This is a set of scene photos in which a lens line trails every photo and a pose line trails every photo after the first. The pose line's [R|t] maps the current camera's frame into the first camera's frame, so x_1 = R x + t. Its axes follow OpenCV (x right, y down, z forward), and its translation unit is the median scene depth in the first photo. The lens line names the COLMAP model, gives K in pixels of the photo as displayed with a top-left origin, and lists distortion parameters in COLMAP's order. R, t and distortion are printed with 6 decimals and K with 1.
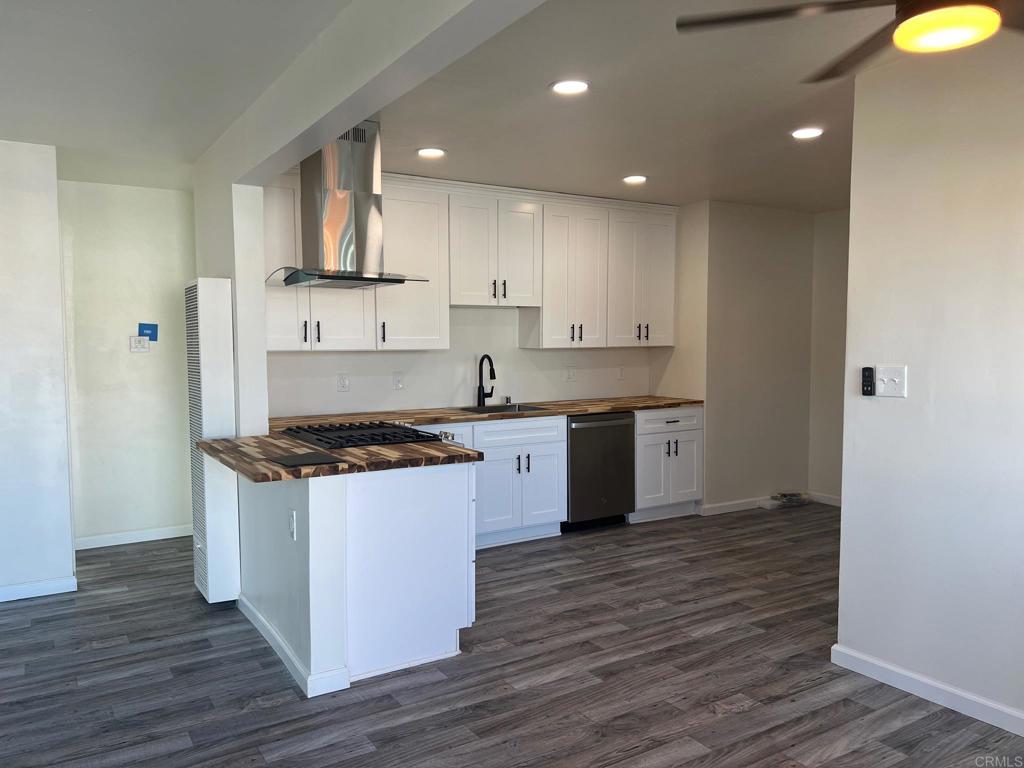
lens RADIAL K [[769.0, 0, 510.8], [0, 769.0, 389.1], [0, 0, 1]] dist [0.058872, -0.063799]
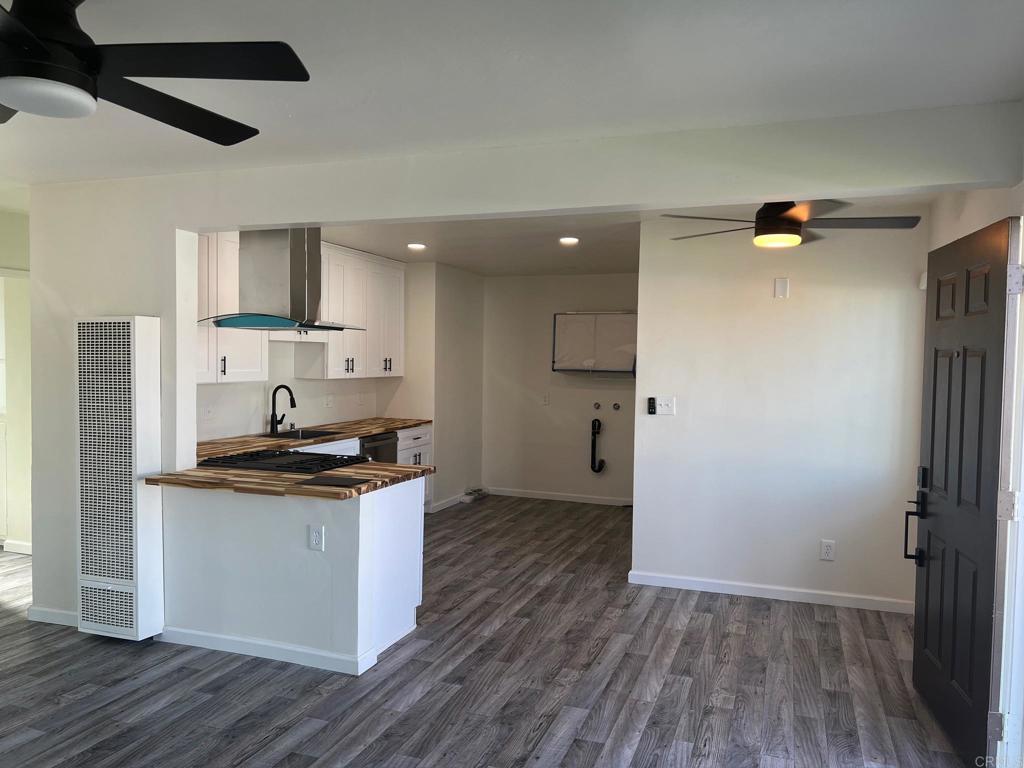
lens RADIAL K [[769.0, 0, 509.5], [0, 769.0, 381.8], [0, 0, 1]] dist [0.058872, -0.063799]
pose [[0.789314, -0.002967, 0.613983, -0.616870], [0.021783, 0.999494, -0.023173, -0.023160], [-0.613603, 0.031665, 0.788979, -0.091635]]
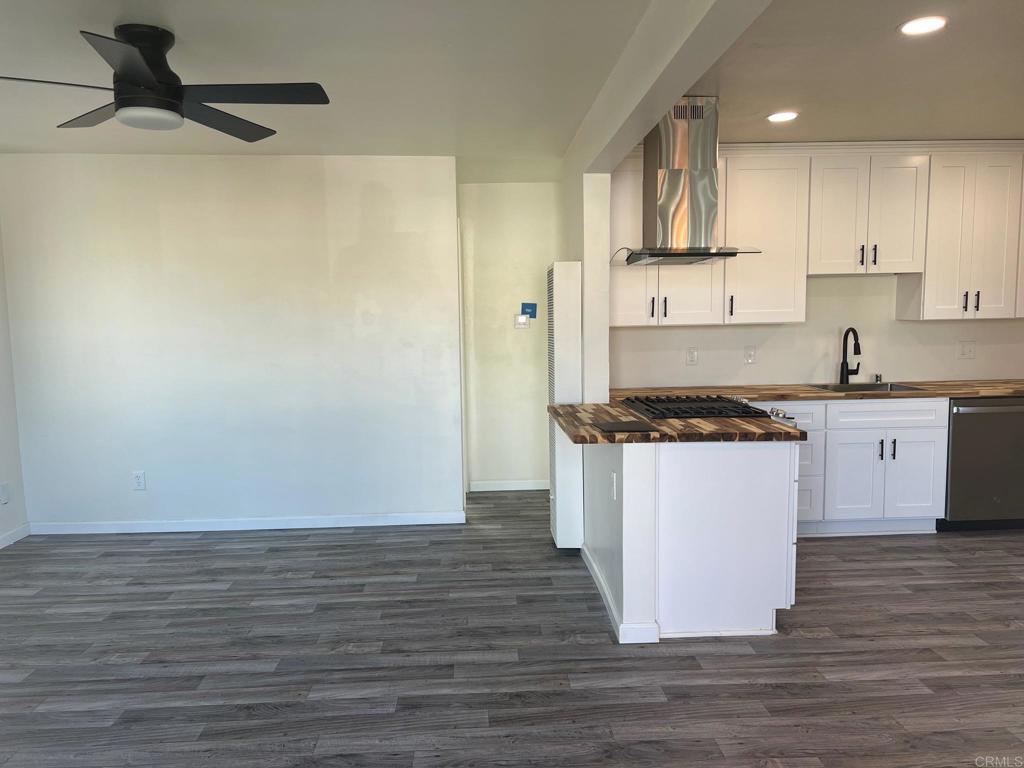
lens RADIAL K [[769.0, 0, 508.5], [0, 769.0, 394.4], [0, 0, 1]] dist [0.058872, -0.063799]
pose [[0.870472, 0.038521, -0.490708, 0.094248], [-0.018499, 0.998789, 0.045590, -0.000263], [0.491870, -0.030607, 0.870130, -0.013022]]
